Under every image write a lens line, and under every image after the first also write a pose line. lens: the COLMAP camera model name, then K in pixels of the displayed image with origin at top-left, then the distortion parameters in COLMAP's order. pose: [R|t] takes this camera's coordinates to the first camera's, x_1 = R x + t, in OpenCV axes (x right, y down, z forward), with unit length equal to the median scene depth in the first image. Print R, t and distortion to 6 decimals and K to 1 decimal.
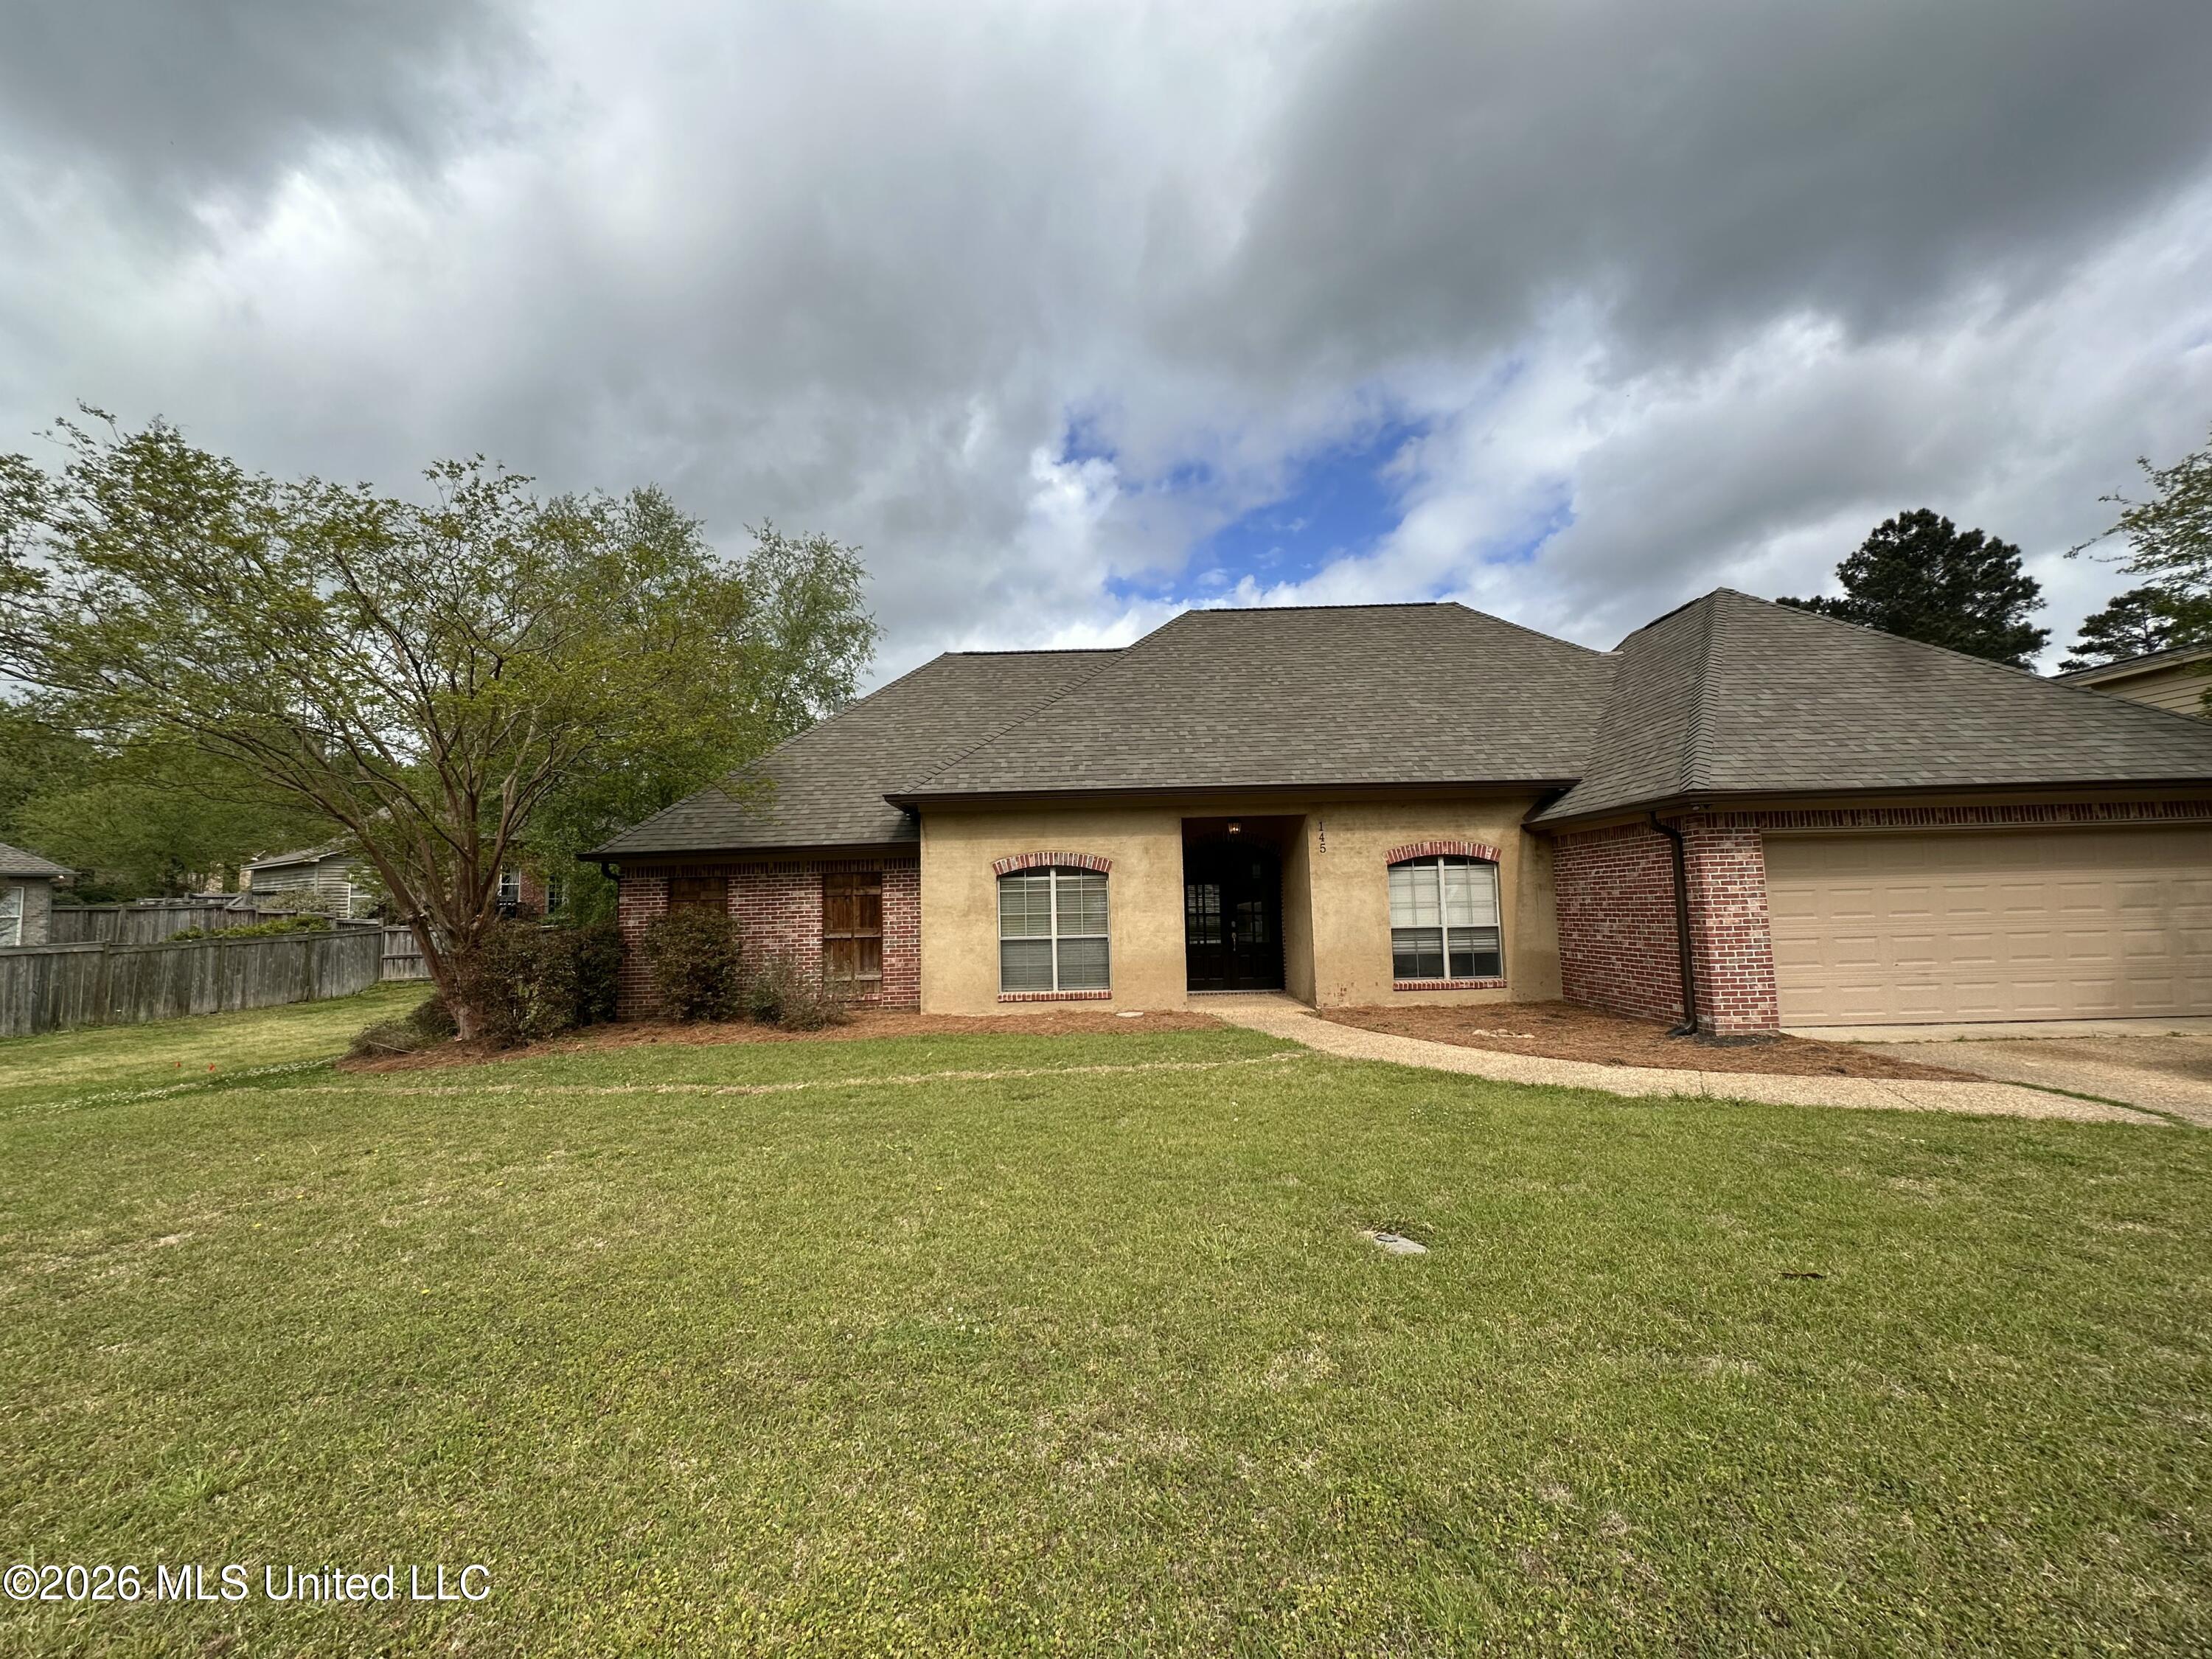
lens RADIAL K [[884.6, 0, 1112.3], [0, 884.6, 831.9], [0, 0, 1]] dist [-0.003169, 0.000834]
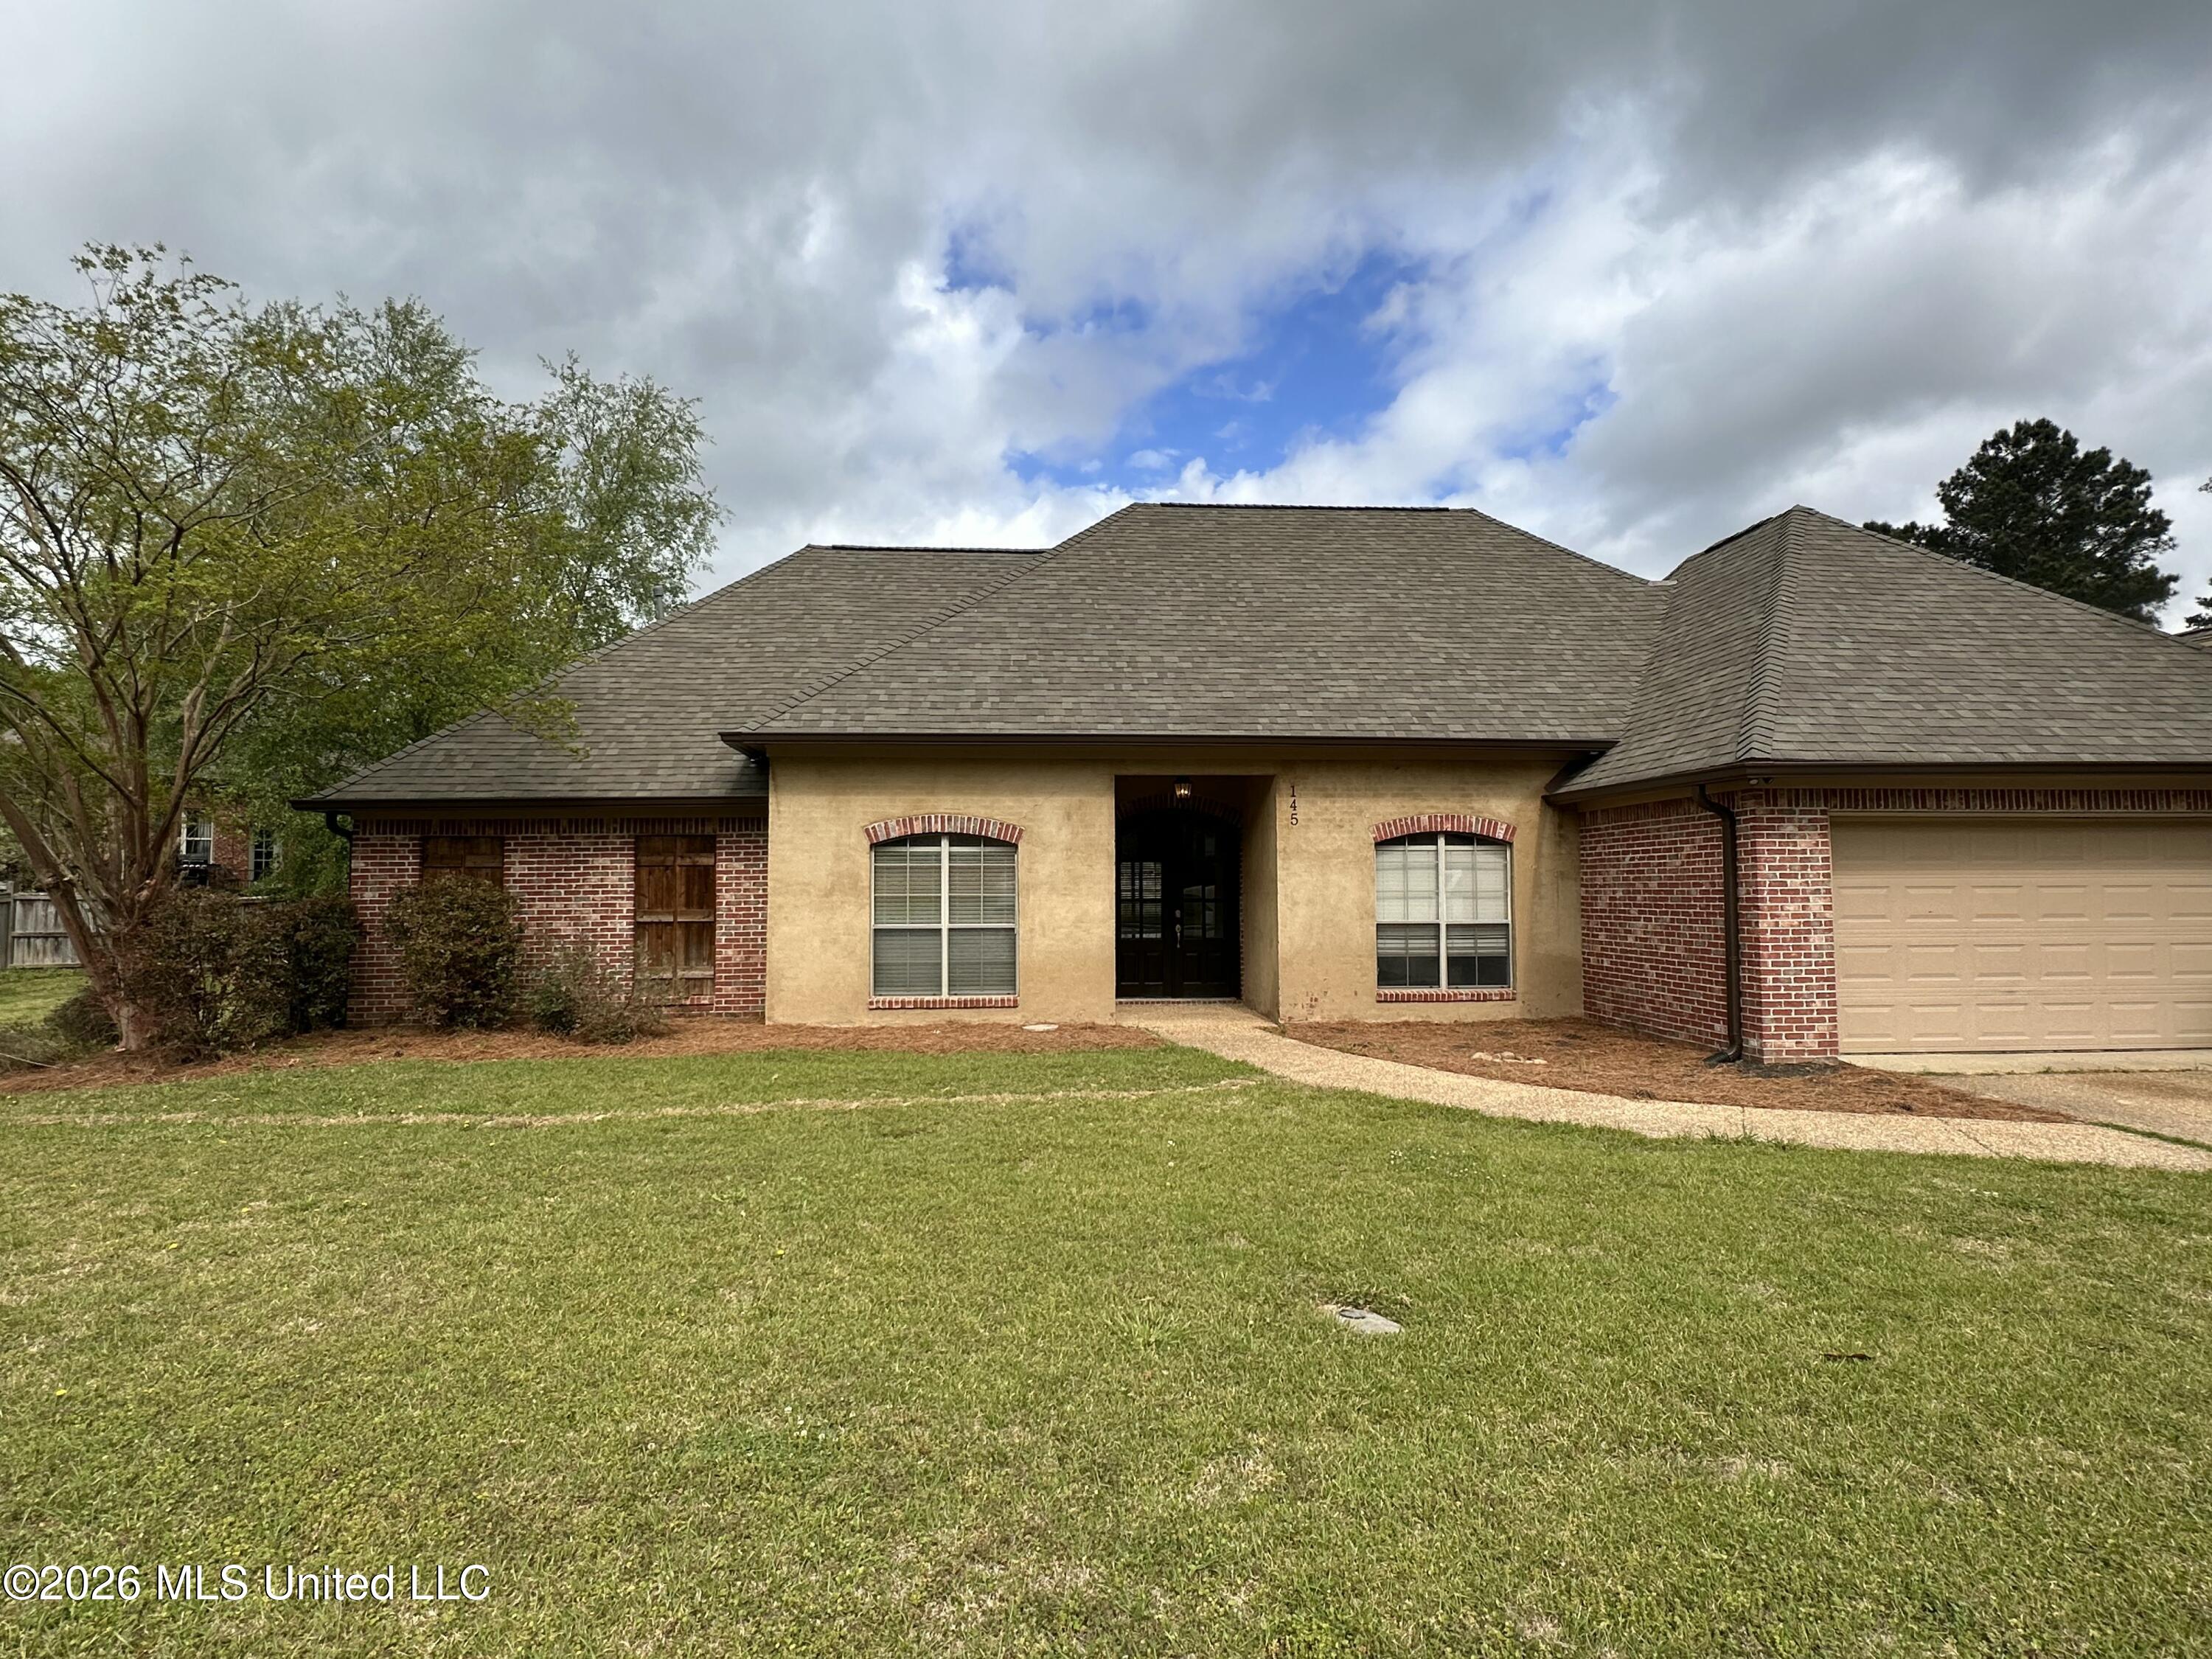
lens RADIAL K [[1147.0, 0, 1111.6], [0, 1147.0, 835.3], [0, 0, 1]] dist [-0.001358, -0.000679]
pose [[0.996982, 0.025241, 0.073409, 0.003526], [-0.028027, 0.998916, 0.037169, -0.000404], [-0.072391, -0.039114, 0.996609, 0.002973]]
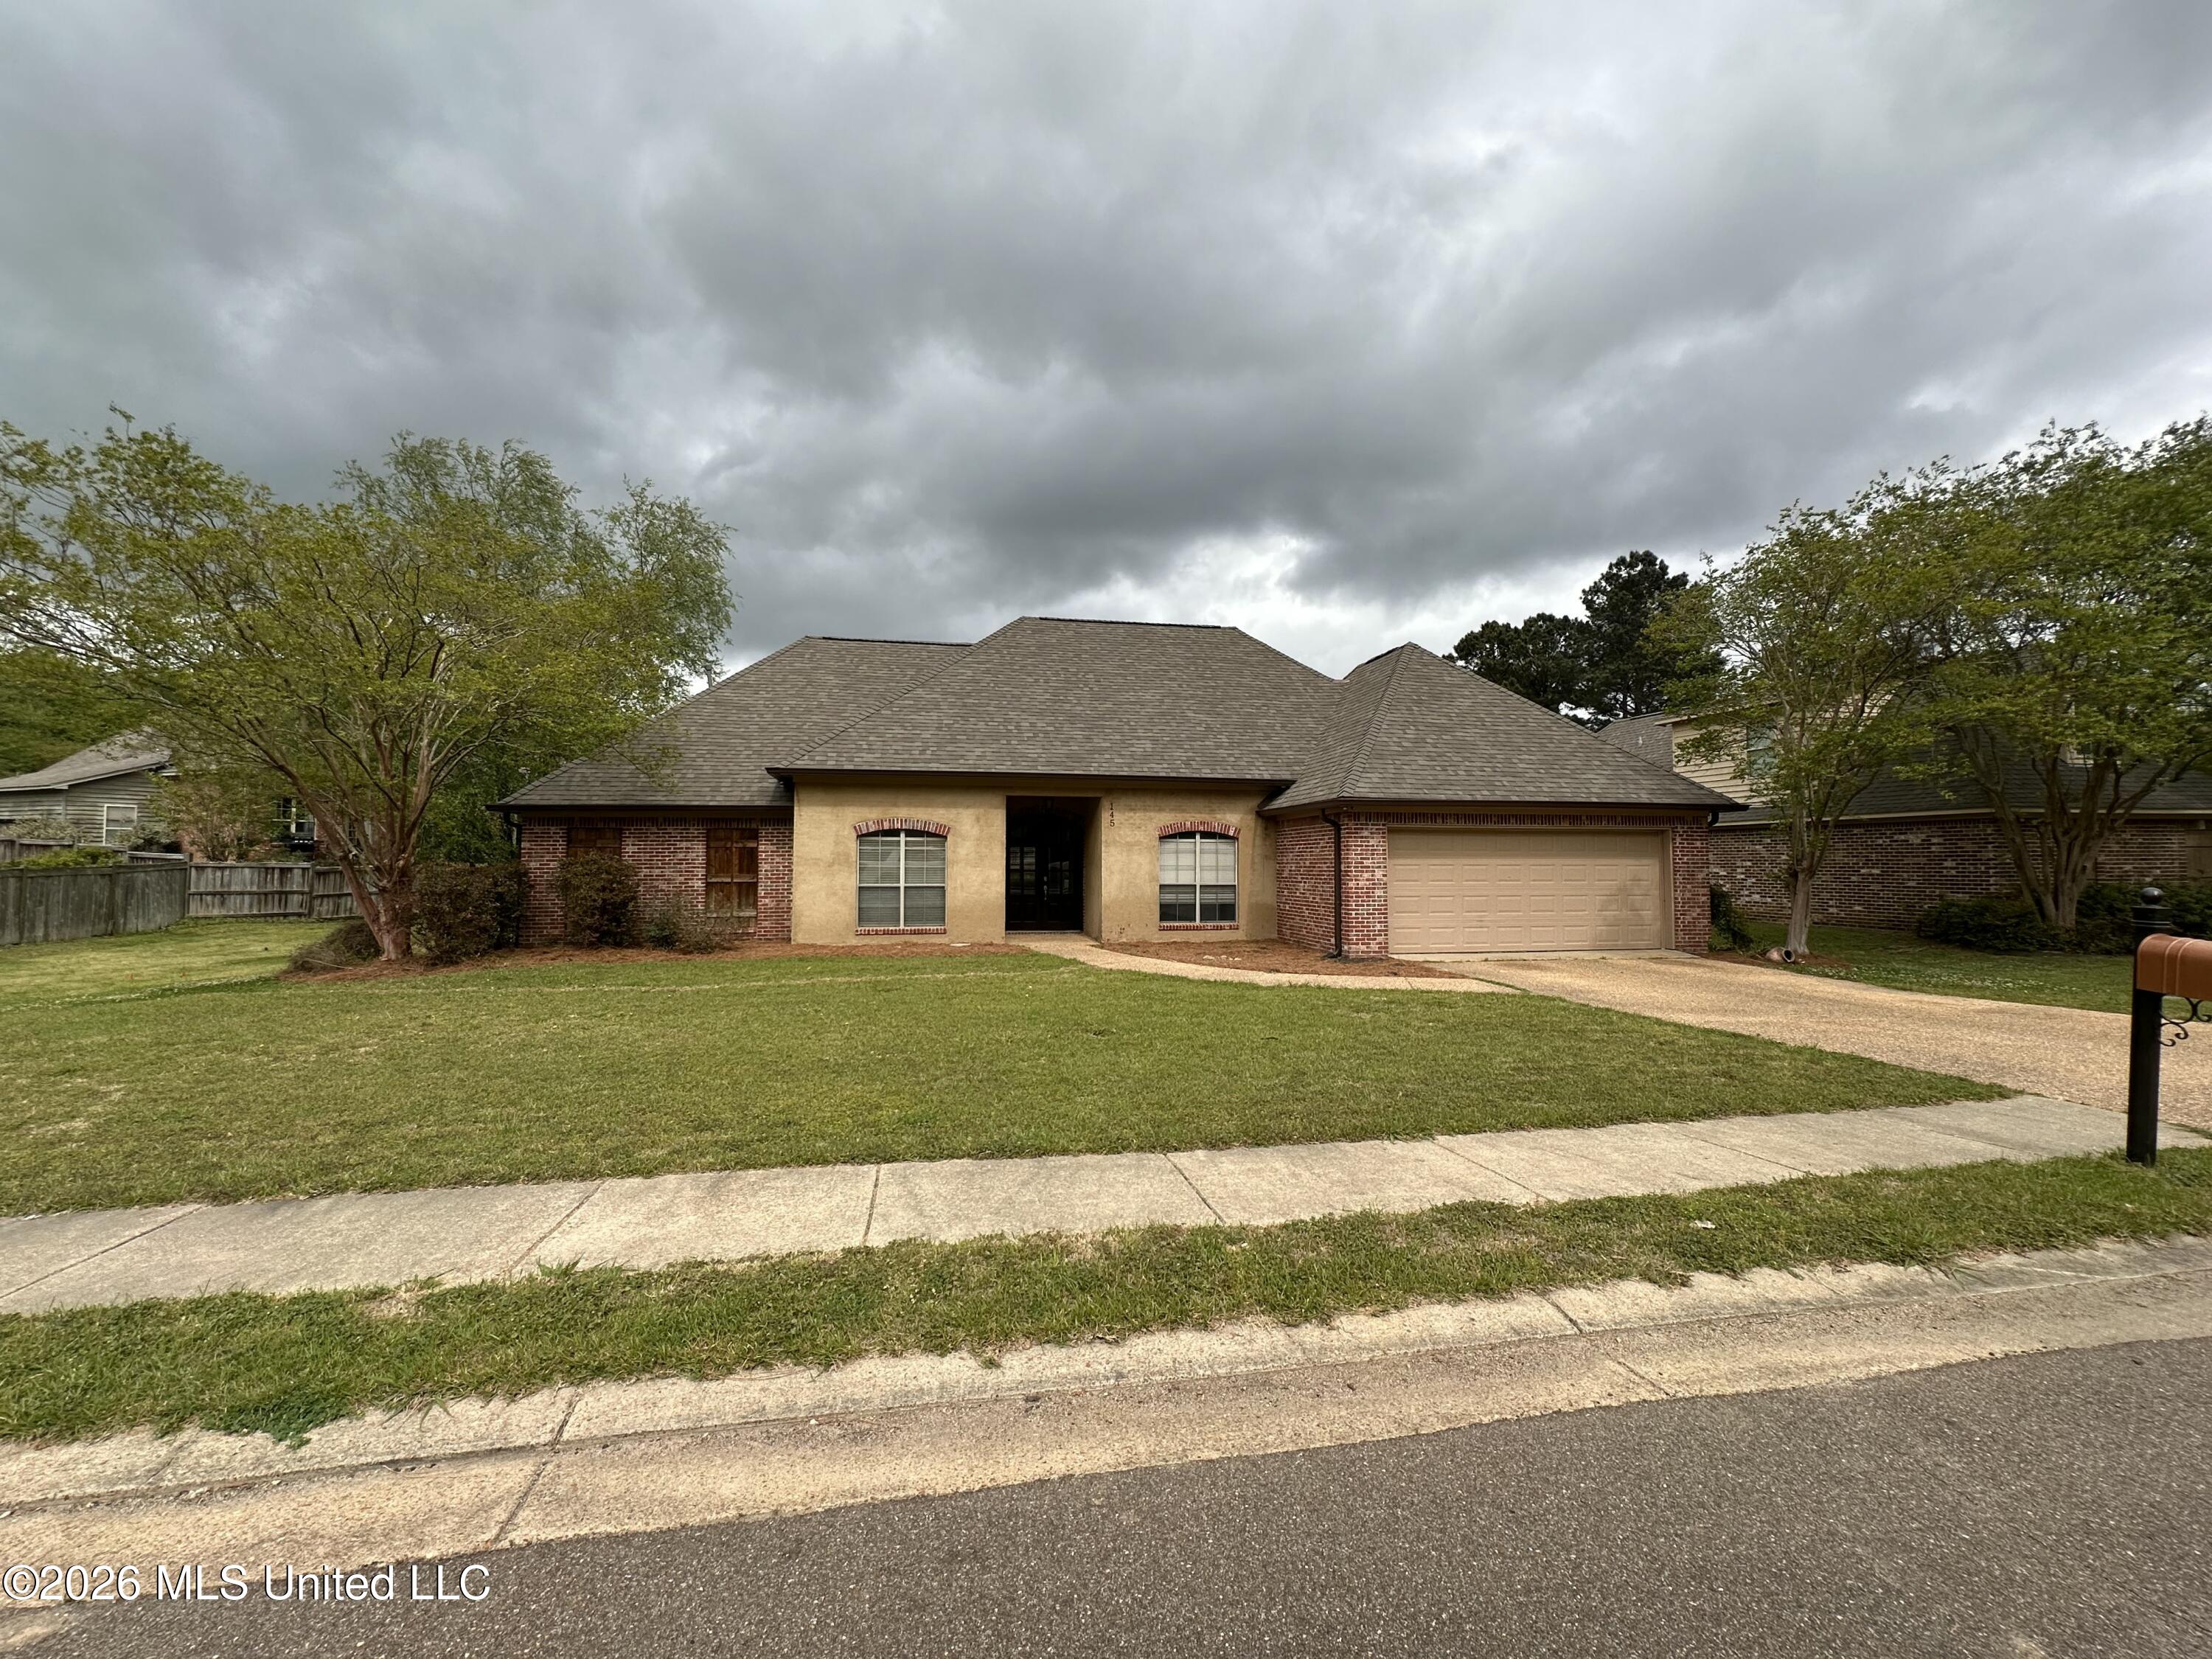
lens RADIAL K [[884.6, 0, 1110.8], [0, 884.6, 833.4], [0, 0, 1]] dist [-0.003169, 0.000834]
pose [[0.982345, 0.034354, 0.183897, -0.007369], [-0.043301, 0.998055, 0.044856, -0.026047], [-0.181998, -0.052027, 0.981922, -0.308918]]
